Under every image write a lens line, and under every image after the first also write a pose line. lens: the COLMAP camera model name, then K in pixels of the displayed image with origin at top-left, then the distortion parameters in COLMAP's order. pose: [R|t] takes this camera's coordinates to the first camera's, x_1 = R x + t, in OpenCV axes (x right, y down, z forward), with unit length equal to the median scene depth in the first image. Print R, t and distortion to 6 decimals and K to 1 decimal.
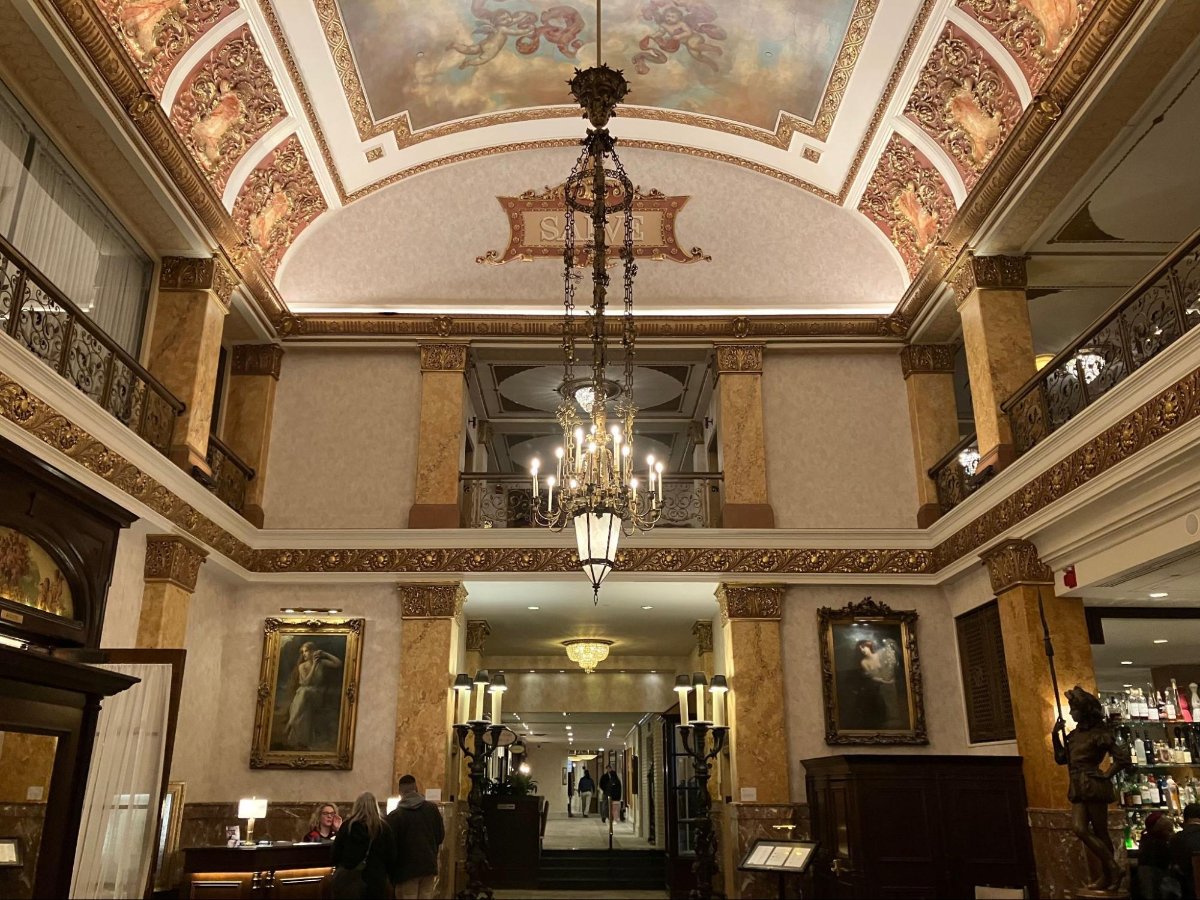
lens RADIAL K [[987.1, 0, 597.9], [0, 987.1, 450.2], [0, 0, 1]] dist [0.025759, 0.001823]
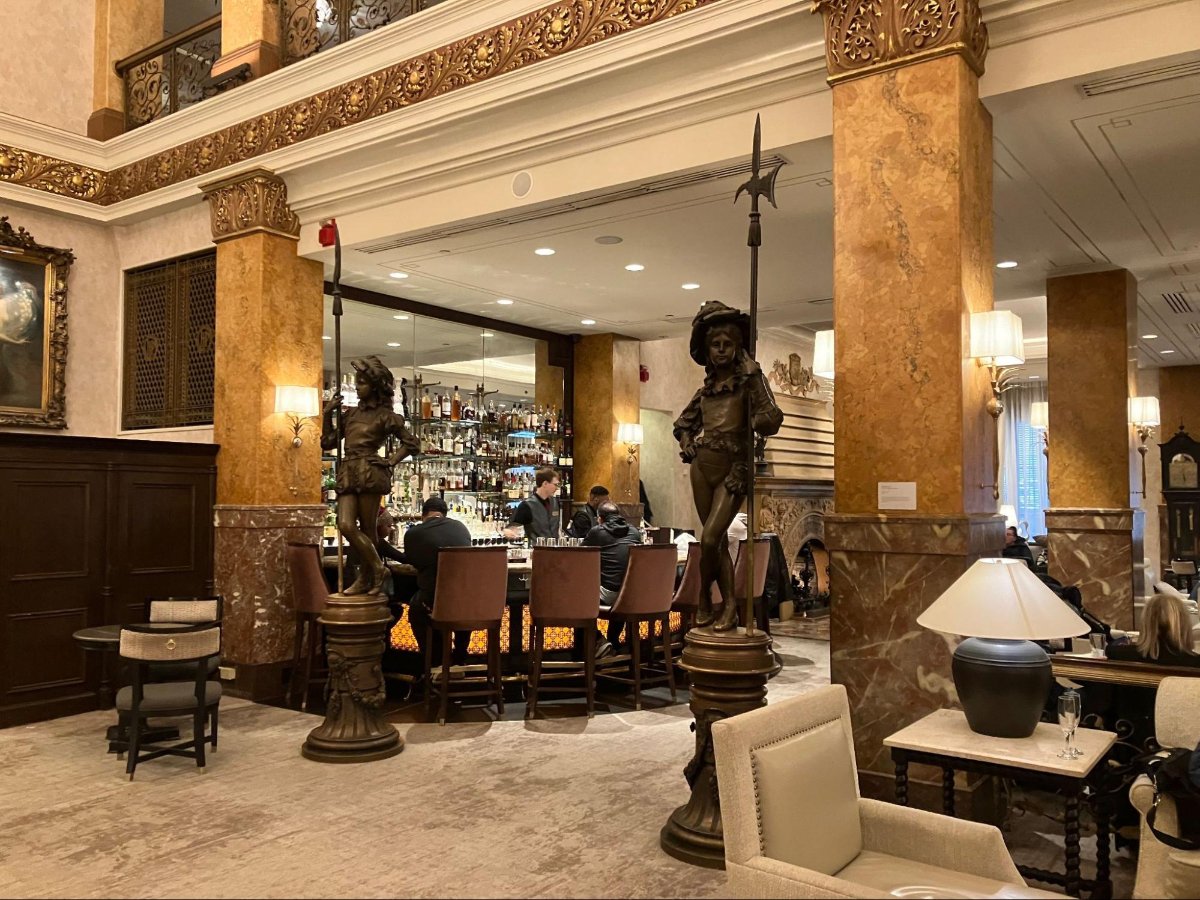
lens RADIAL K [[987.1, 0, 598.8], [0, 987.1, 450.3], [0, 0, 1]] dist [0.025759, 0.001823]
pose [[0.605658, 0.037360, 0.794847, -0.017490], [-0.258215, 0.954069, 0.151911, 0.103522], [-0.752664, -0.297248, 0.587487, 0.277411]]
